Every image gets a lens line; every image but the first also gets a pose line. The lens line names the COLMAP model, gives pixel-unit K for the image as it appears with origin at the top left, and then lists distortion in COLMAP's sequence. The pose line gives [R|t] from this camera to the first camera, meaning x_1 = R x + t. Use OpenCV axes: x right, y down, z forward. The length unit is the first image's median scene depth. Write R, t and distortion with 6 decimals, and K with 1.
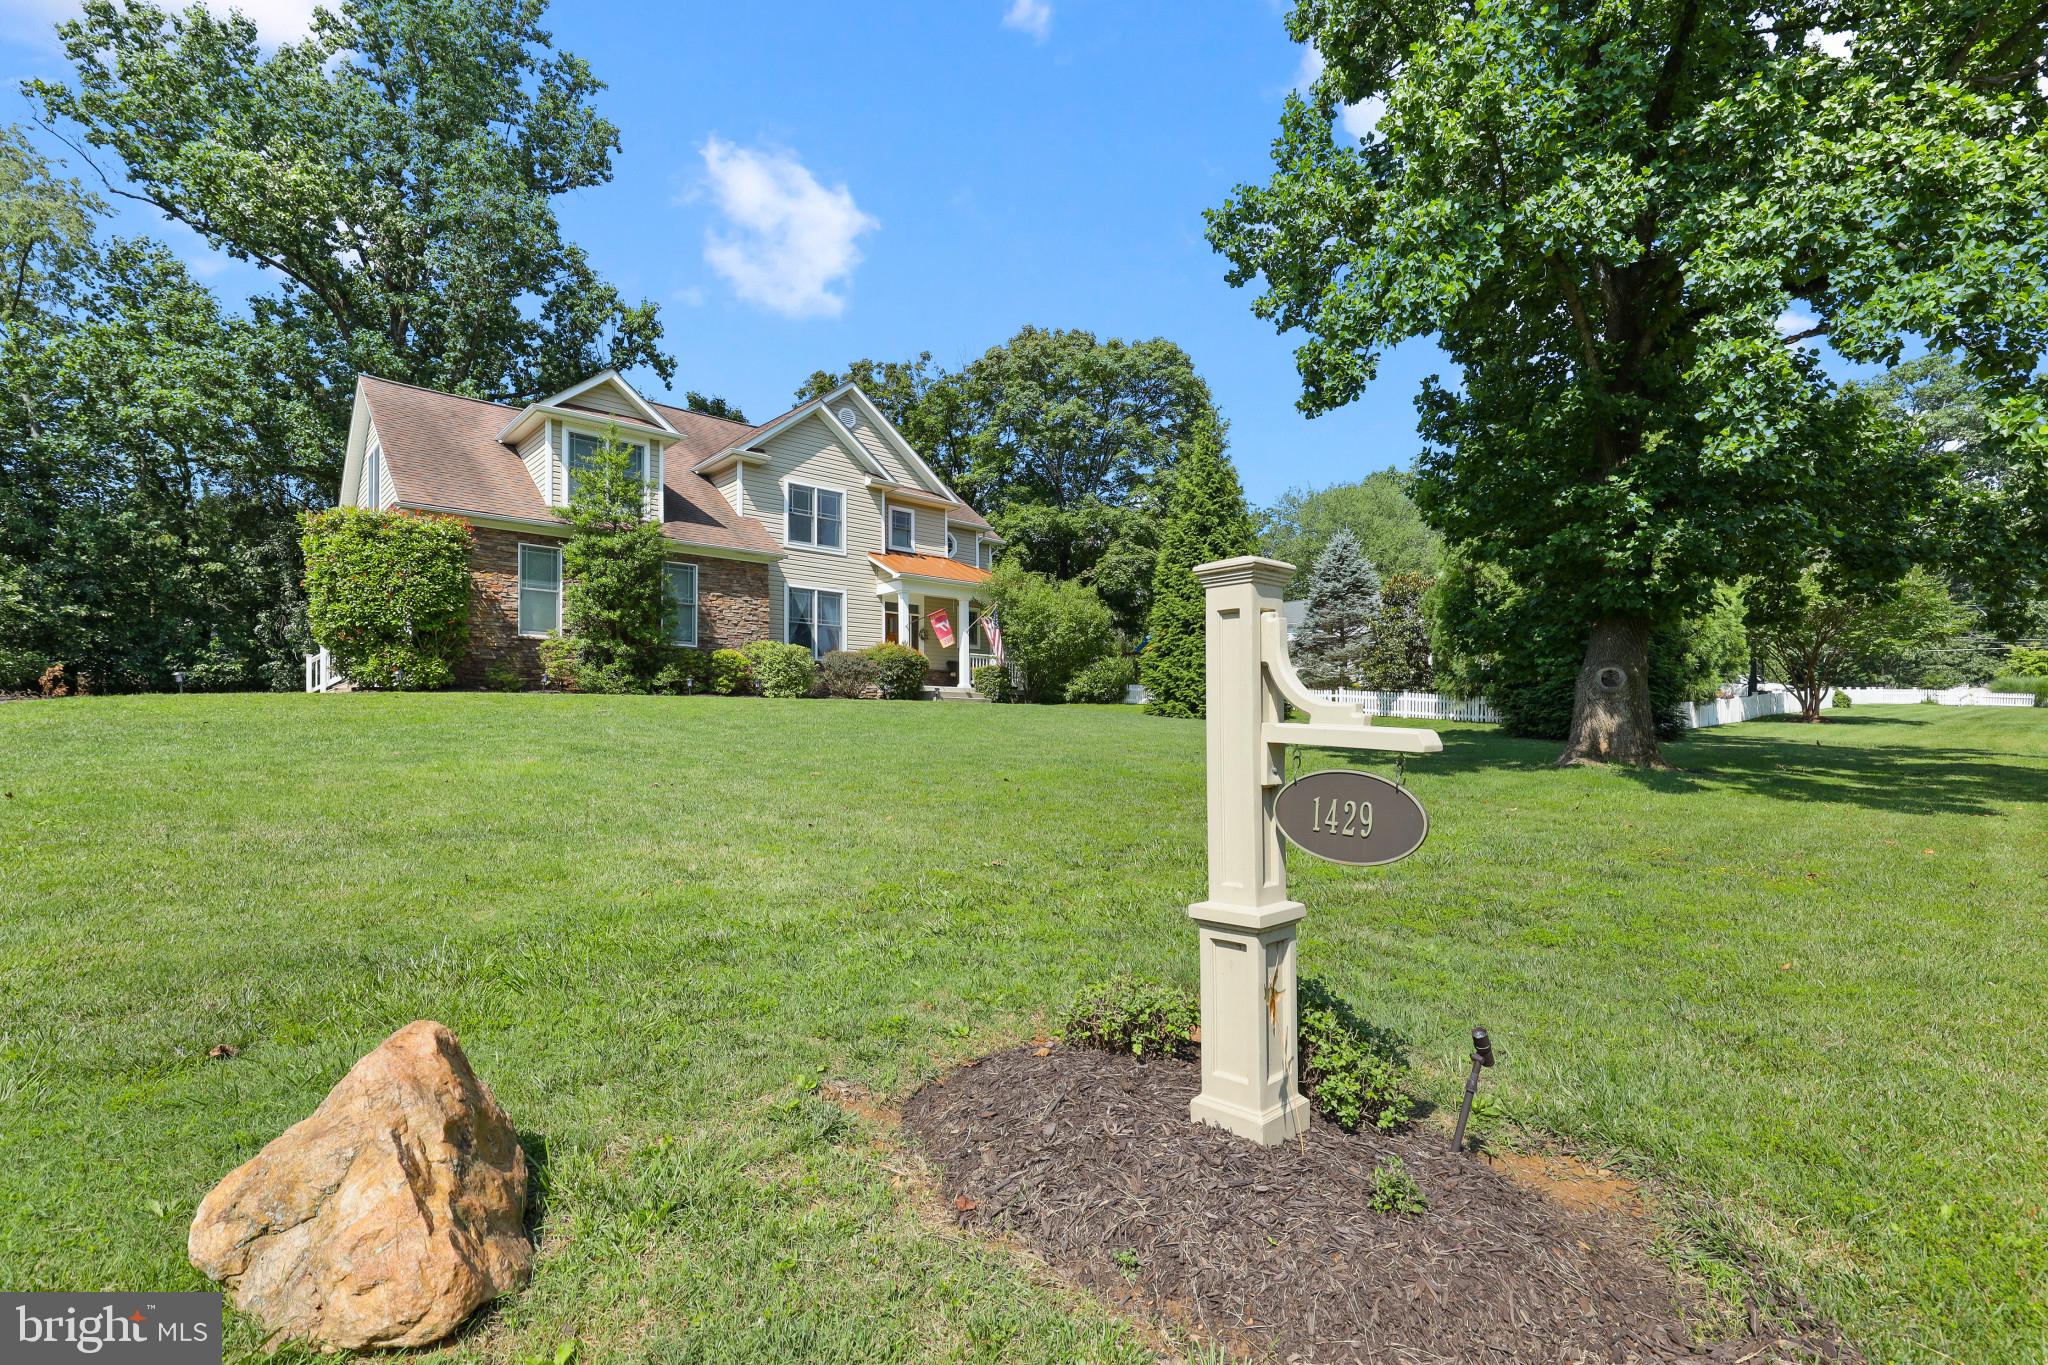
lens RADIAL K [[996.2, 0, 1035.3], [0, 996.2, 671.1], [0, 0, 1]] dist [-0.017770, -0.000371]
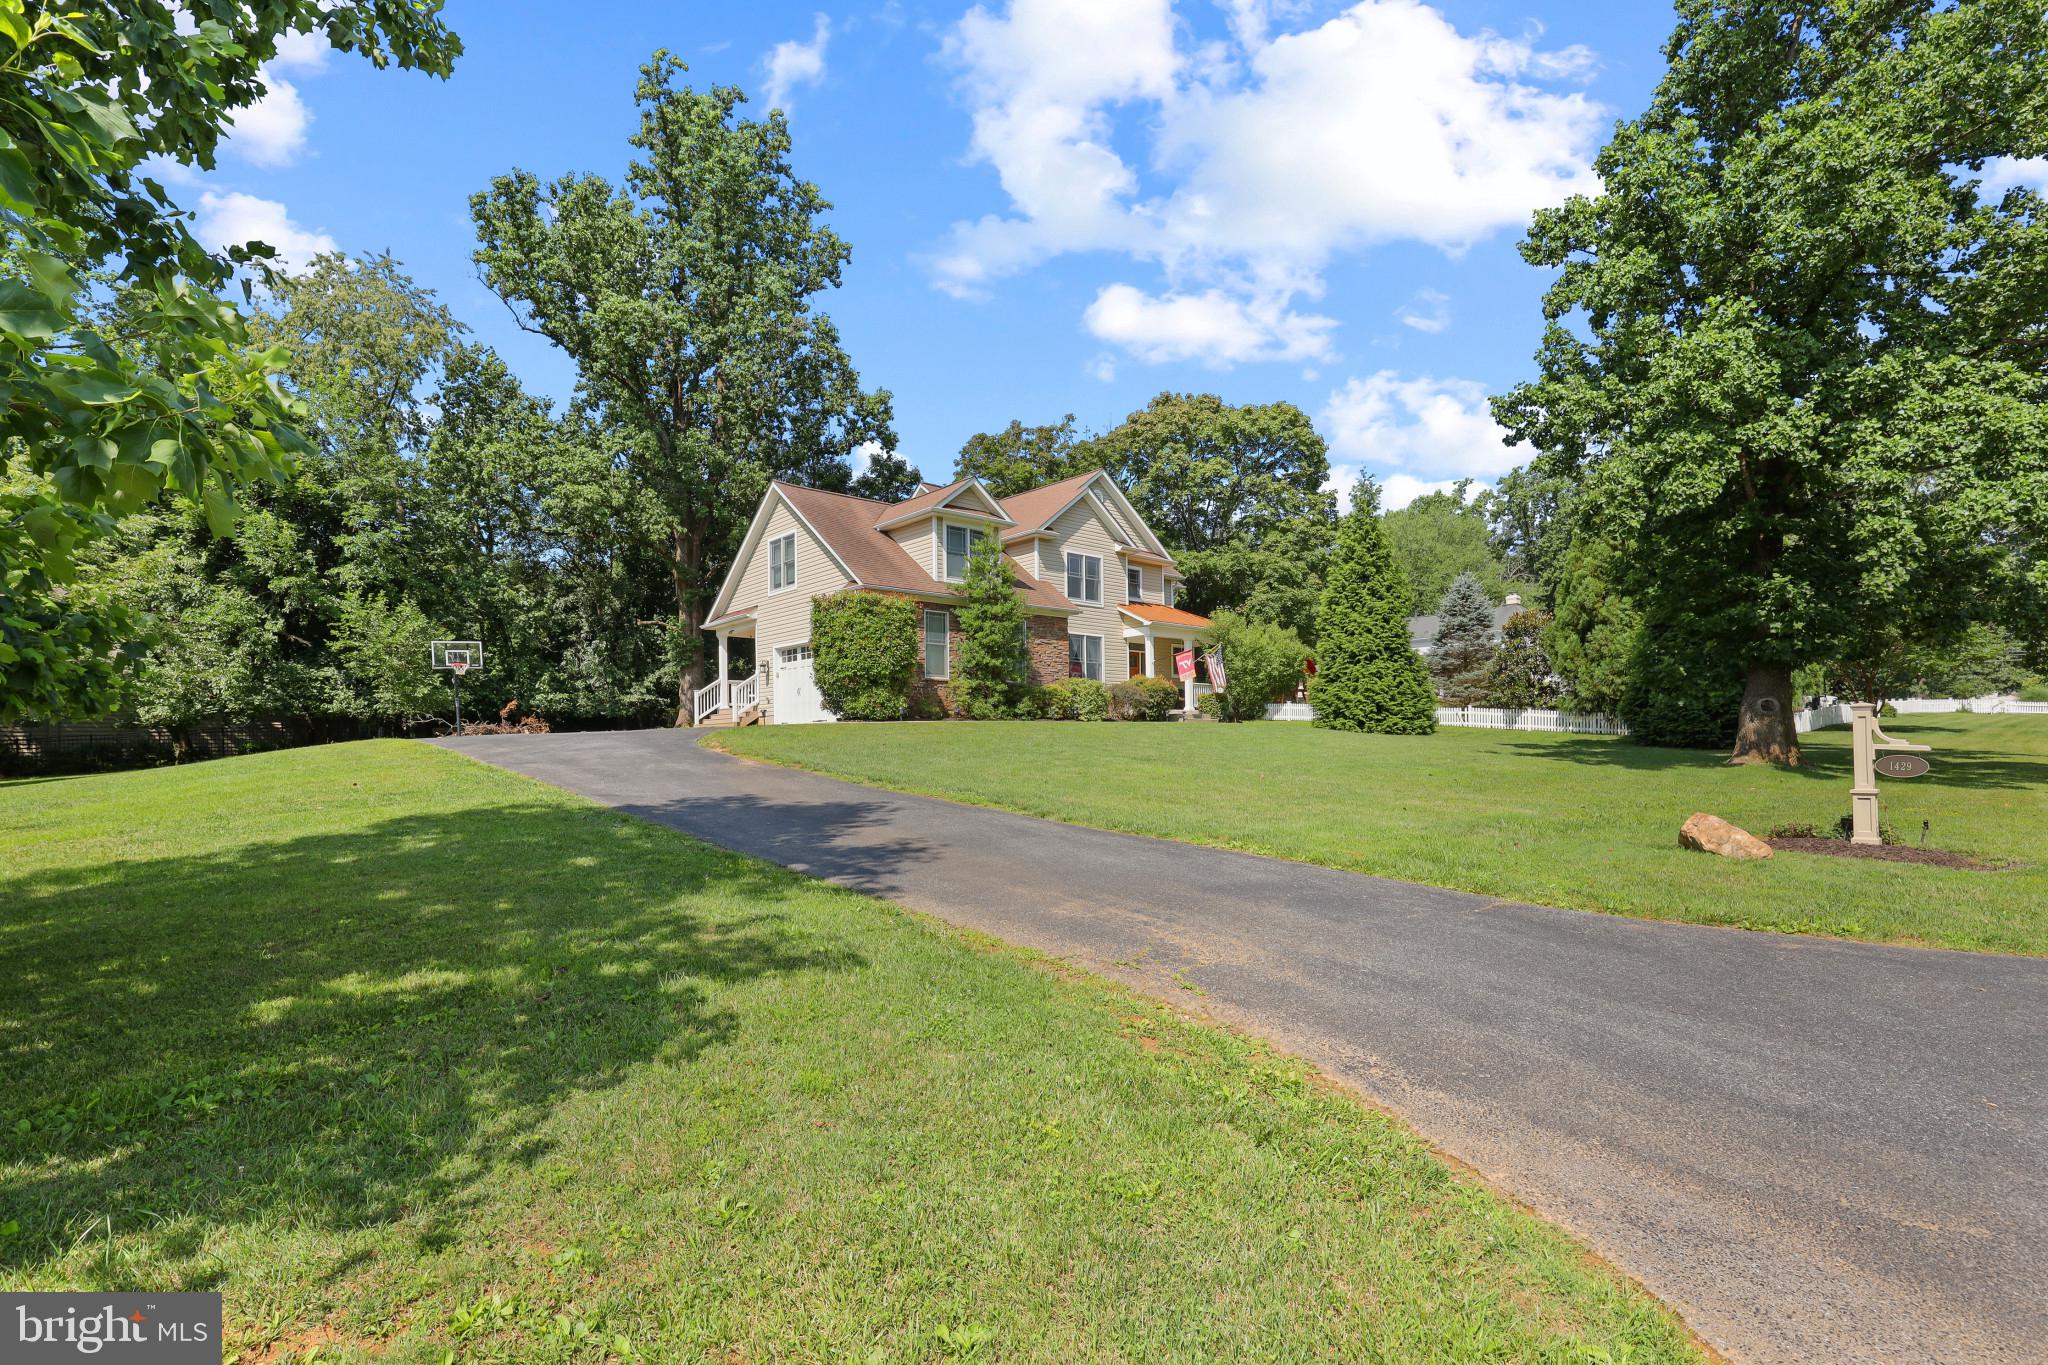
lens RADIAL K [[979.5, 0, 1024.0], [0, 979.5, 682.5], [0, 0, 1]] dist [-0.023460, 0.000843]
pose [[0.999481, -0.009610, -0.030756, -0.258453], [0.009575, 0.999953, -0.001274, -0.019815], [0.030767, 0.000978, 0.999526, -0.254895]]
